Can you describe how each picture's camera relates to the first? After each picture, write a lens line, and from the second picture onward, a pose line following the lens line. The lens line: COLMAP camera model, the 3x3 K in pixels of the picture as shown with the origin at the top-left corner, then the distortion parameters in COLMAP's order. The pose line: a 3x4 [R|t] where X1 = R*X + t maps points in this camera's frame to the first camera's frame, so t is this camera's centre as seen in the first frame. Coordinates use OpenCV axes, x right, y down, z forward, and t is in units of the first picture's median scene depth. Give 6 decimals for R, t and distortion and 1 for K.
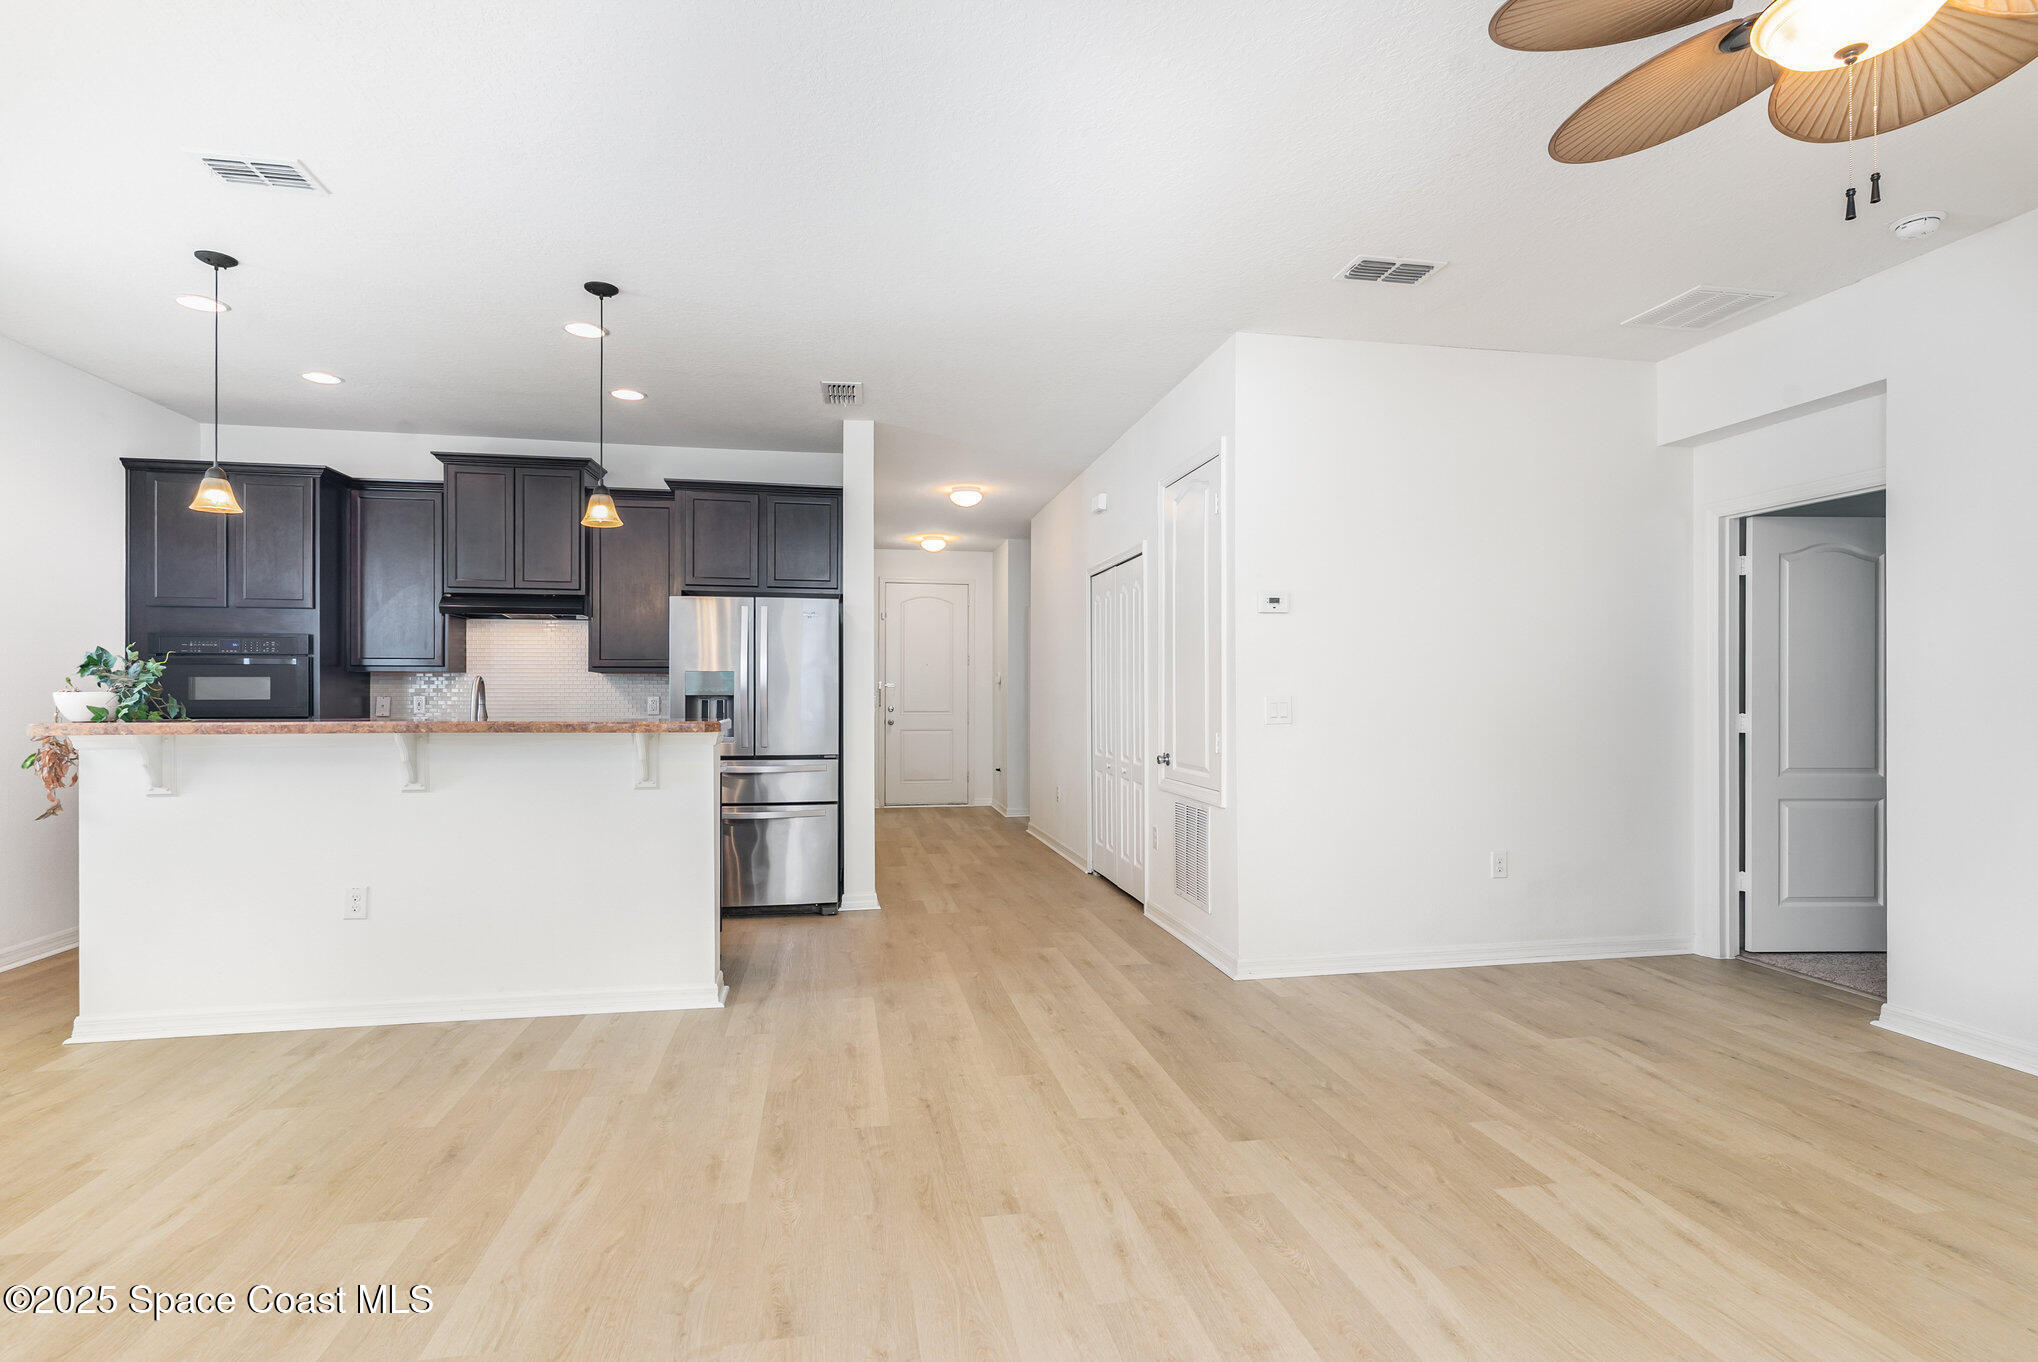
lens RADIAL K [[977.7, 0, 1025.1], [0, 977.7, 701.9], [0, 0, 1]] dist [0.001208, 0.000910]
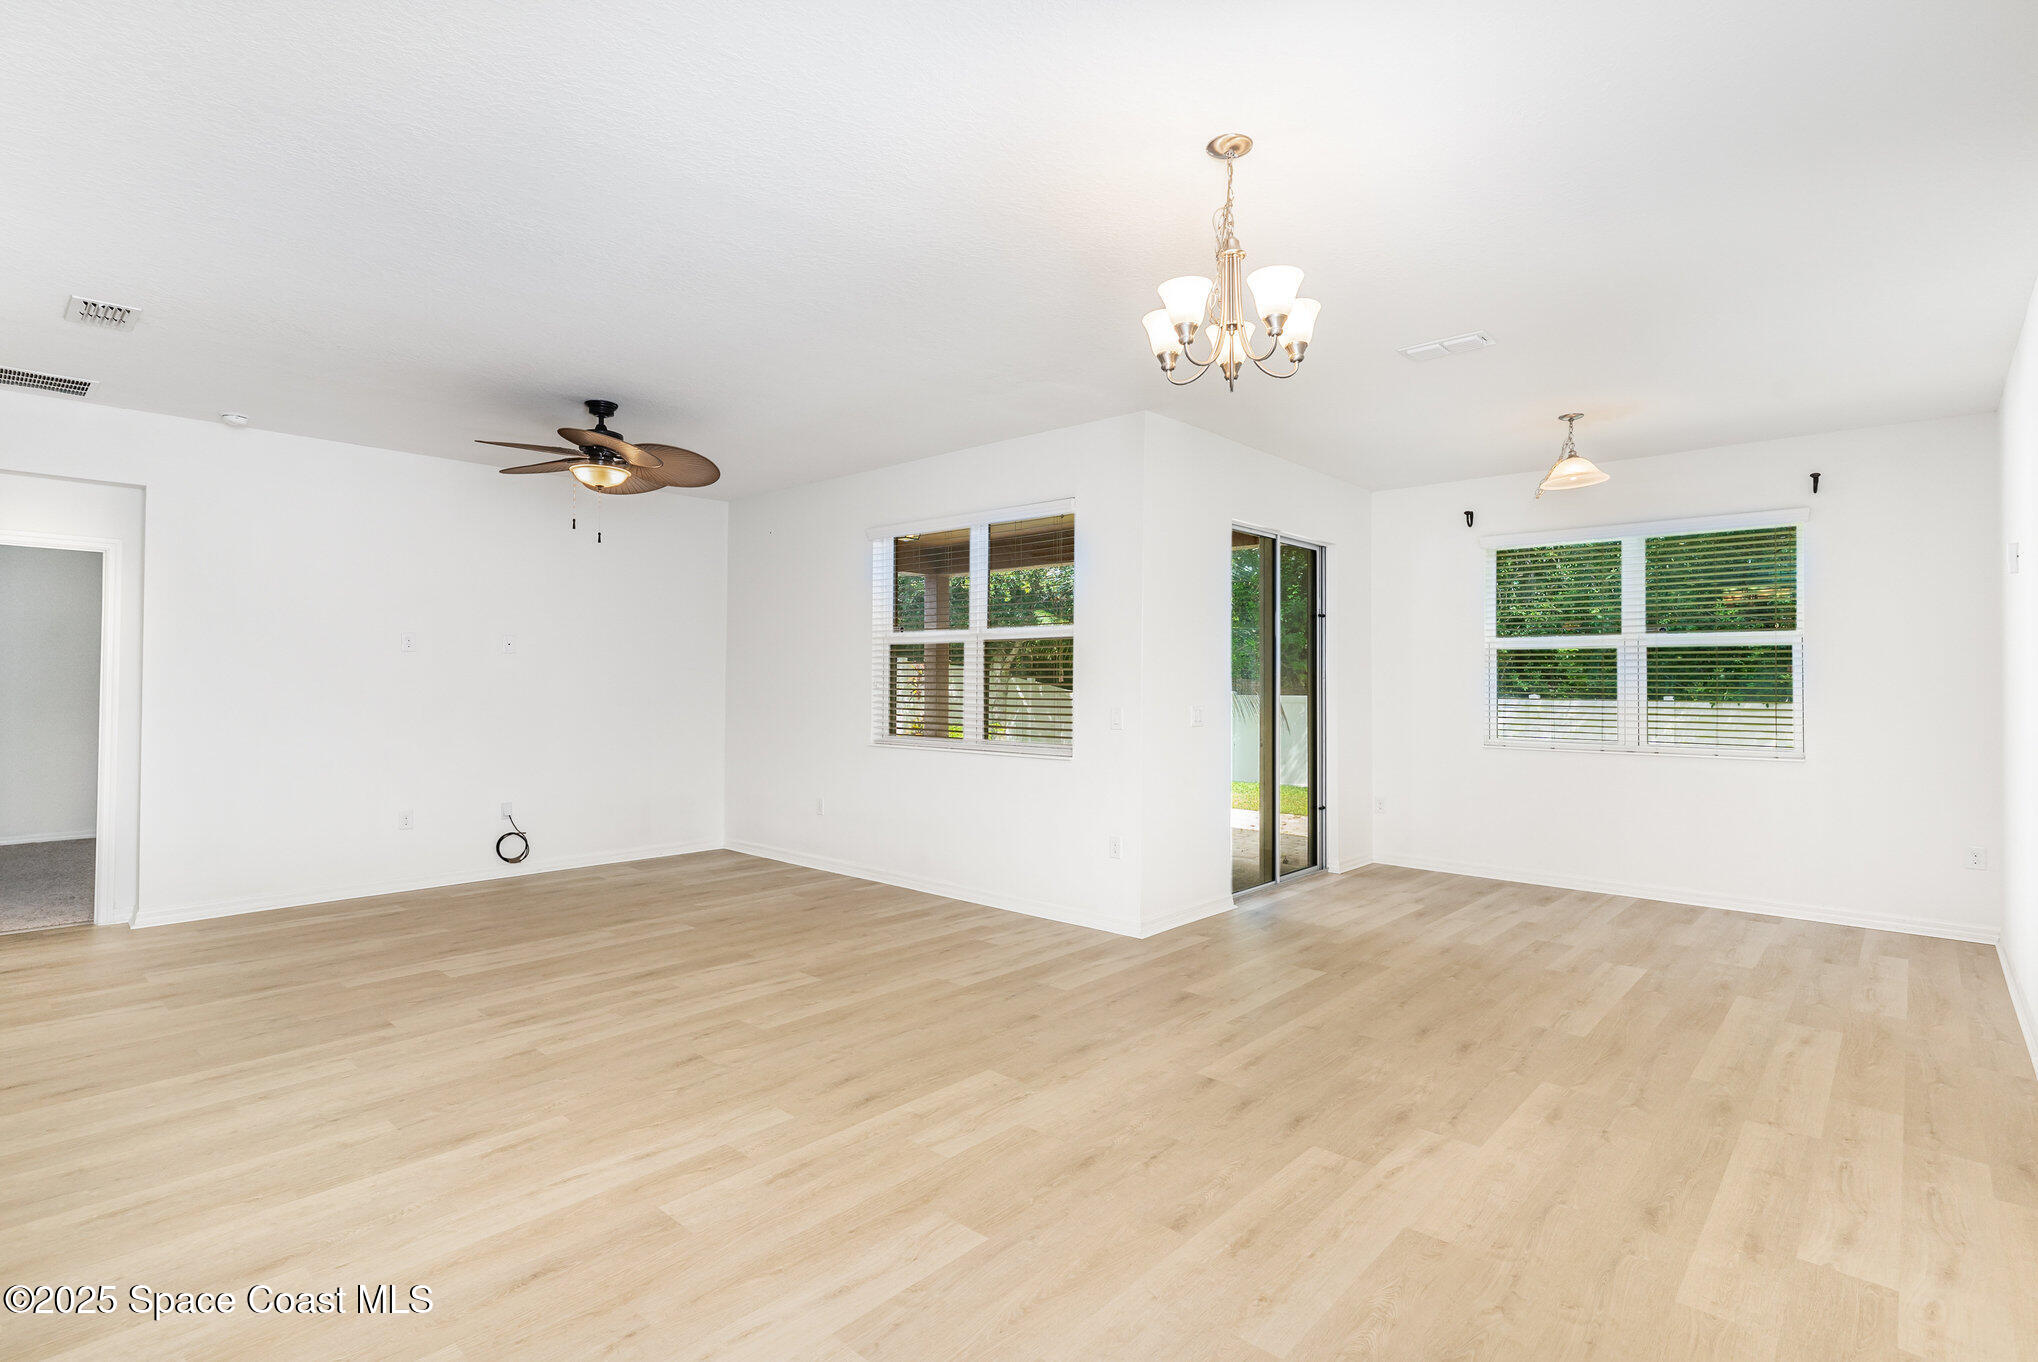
lens RADIAL K [[993.1, 0, 1019.0], [0, 993.1, 681.0], [0, 0, 1]] dist [0.000441, 0.000364]
pose [[-0.600003, -0.002941, 0.799993, -1.186789], [-0.003992, 0.999992, 0.000682, -0.042966], [-0.799988, -0.002784, -0.600009, 0.919718]]
